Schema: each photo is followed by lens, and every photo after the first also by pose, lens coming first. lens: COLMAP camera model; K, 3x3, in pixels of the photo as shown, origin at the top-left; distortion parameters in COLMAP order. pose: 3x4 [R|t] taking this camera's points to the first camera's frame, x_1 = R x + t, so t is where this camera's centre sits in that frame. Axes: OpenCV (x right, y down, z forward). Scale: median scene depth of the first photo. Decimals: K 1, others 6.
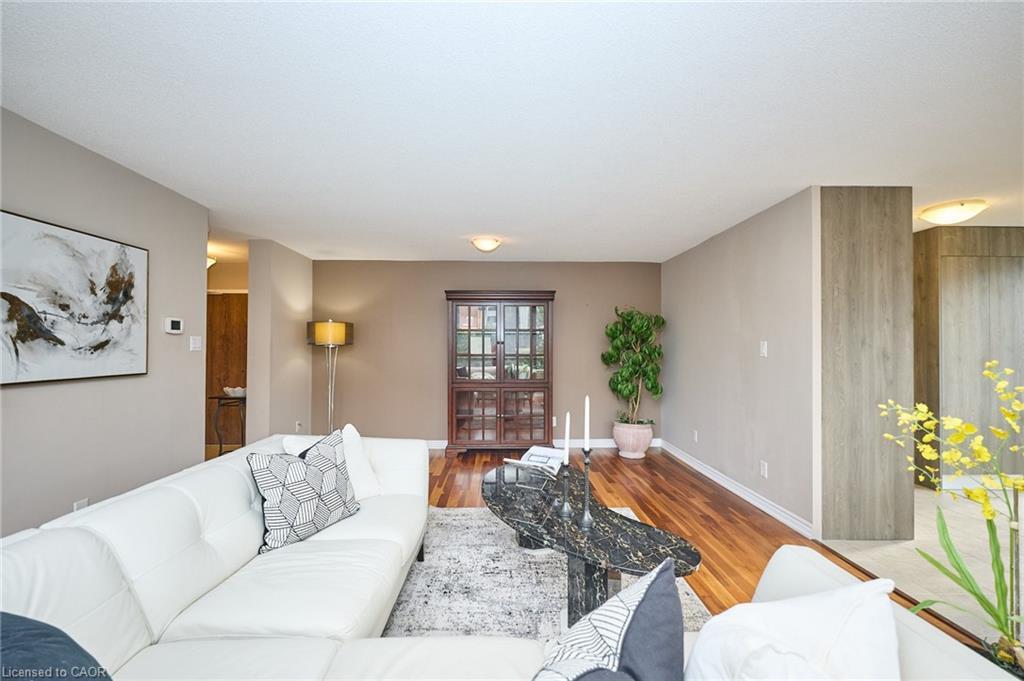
lens RADIAL K [[421.3, 0, 504.7], [0, 421.3, 347.4], [0, 0, 1]] dist [0.000445, -0.000208]
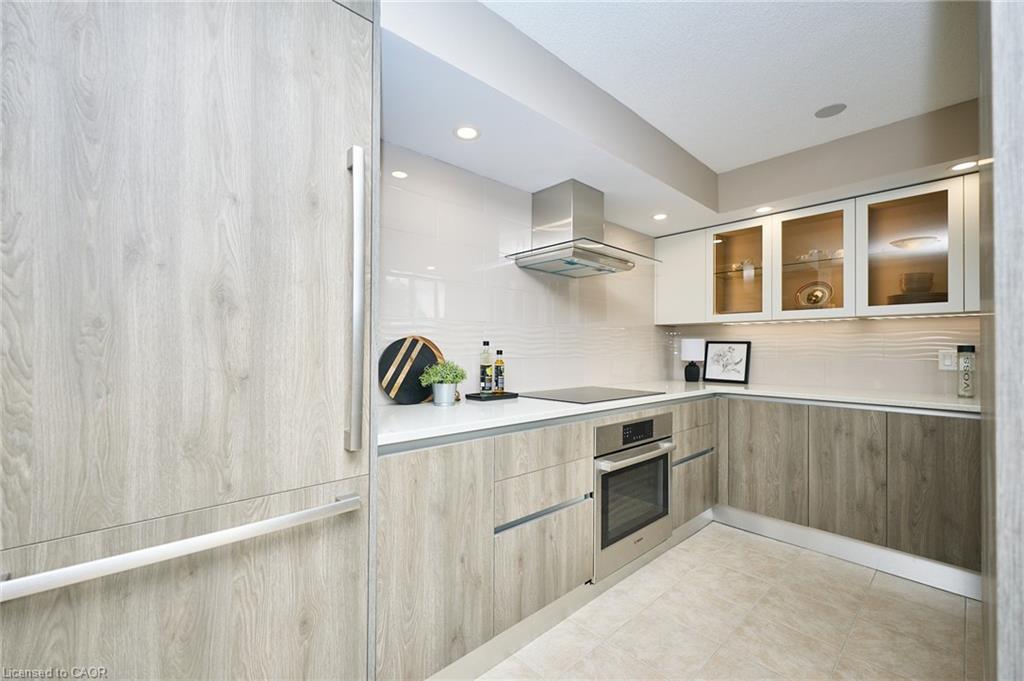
lens RADIAL K [[421.3, 0, 507.3], [0, 421.3, 347.6], [0, 0, 1]] dist [0.000445, -0.000208]
pose [[0.759731, 0.003971, 0.650225, 0.653650], [-0.005746, 0.999983, 0.000606, 0.042165], [-0.650212, -0.004197, 0.759741, 0.455664]]
